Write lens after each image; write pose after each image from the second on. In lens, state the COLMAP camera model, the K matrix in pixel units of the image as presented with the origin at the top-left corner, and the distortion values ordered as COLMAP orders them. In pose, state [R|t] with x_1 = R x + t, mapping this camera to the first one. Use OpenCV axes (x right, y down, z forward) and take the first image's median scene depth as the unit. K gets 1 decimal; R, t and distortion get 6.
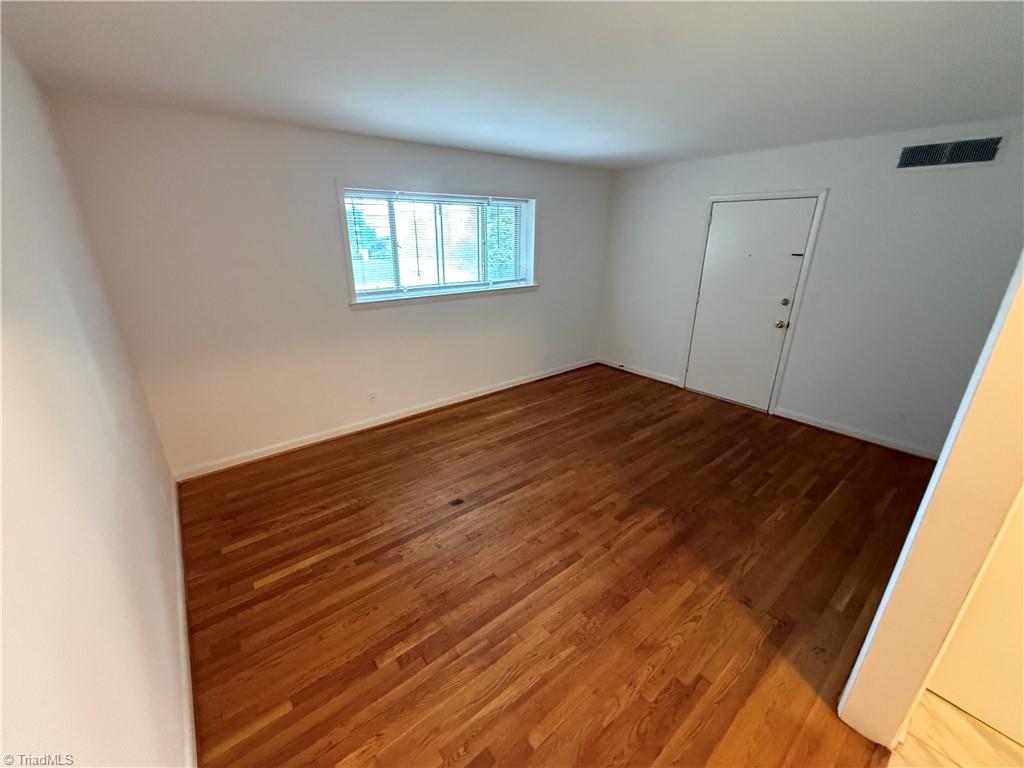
lens RADIAL K [[407.9, 0, 509.9], [0, 407.9, 383.1], [0, 0, 1]] dist [-0.000910, 0.000090]
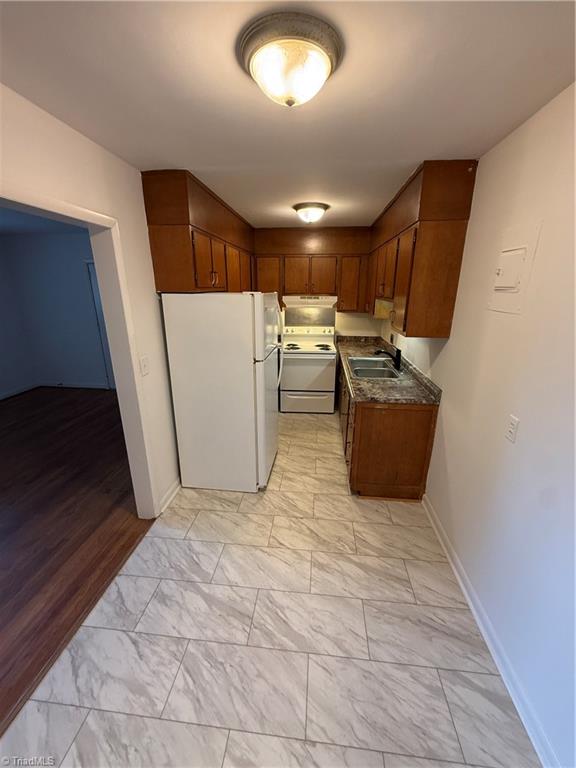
lens RADIAL K [[305.9, 0, 289.2], [0, 305.9, 382.7], [0, 0, 1]] dist [-0.000910, 0.000090]
pose [[0.703337, -0.206594, 0.680174, 0.229197], [0.234823, 0.970646, 0.052002, 0.136380], [-0.670951, 0.123145, 0.731204, -0.381759]]
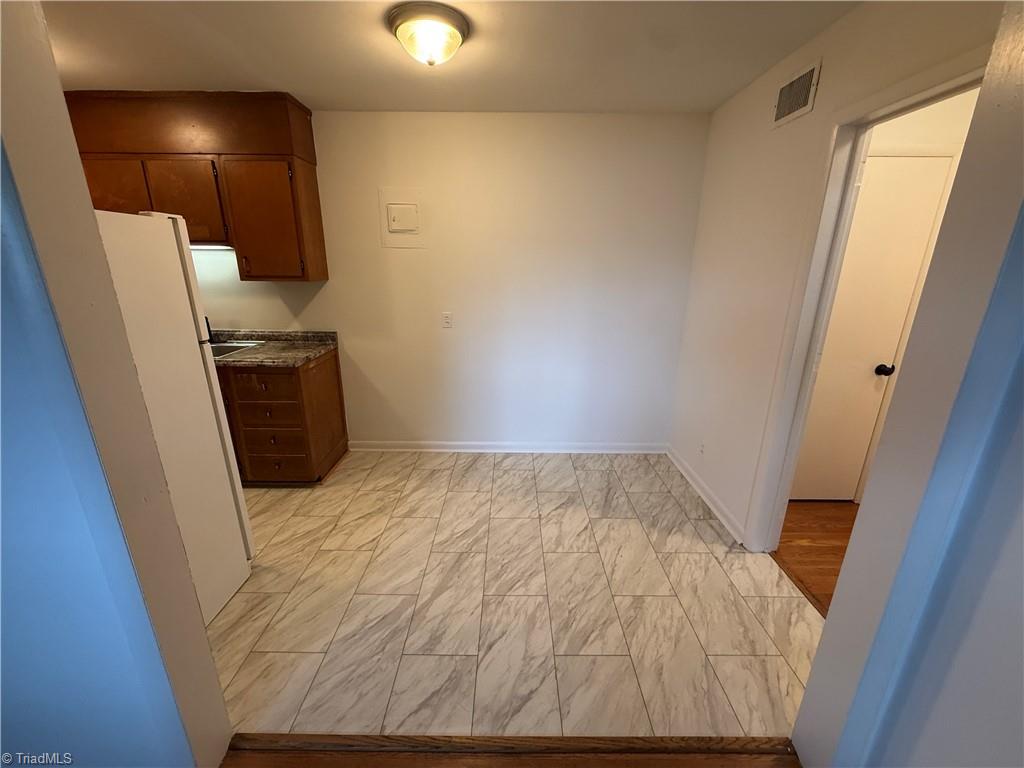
lens RADIAL K [[407.9, 0, 509.9], [0, 407.9, 383.1], [0, 0, 1]] dist [-0.000910, 0.000090]
pose [[-0.776581, -0.183392, 0.602735, 0.011541], [0.209442, 0.827133, 0.521521, -0.059951], [-0.594185, 0.531242, -0.603926, 0.362648]]
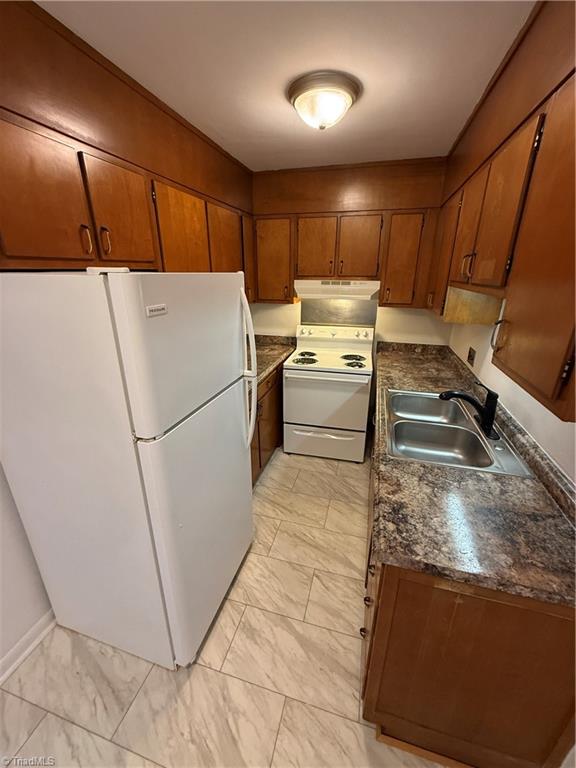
lens RADIAL K [[305.9, 0, 289.2], [0, 305.9, 382.7], [0, 0, 1]] dist [-0.000910, 0.000090]
pose [[0.812862, -0.193763, 0.549282, 0.677702], [0.190937, 0.979579, 0.062992, 0.055665], [-0.550271, 0.053674, 0.833259, -0.119286]]
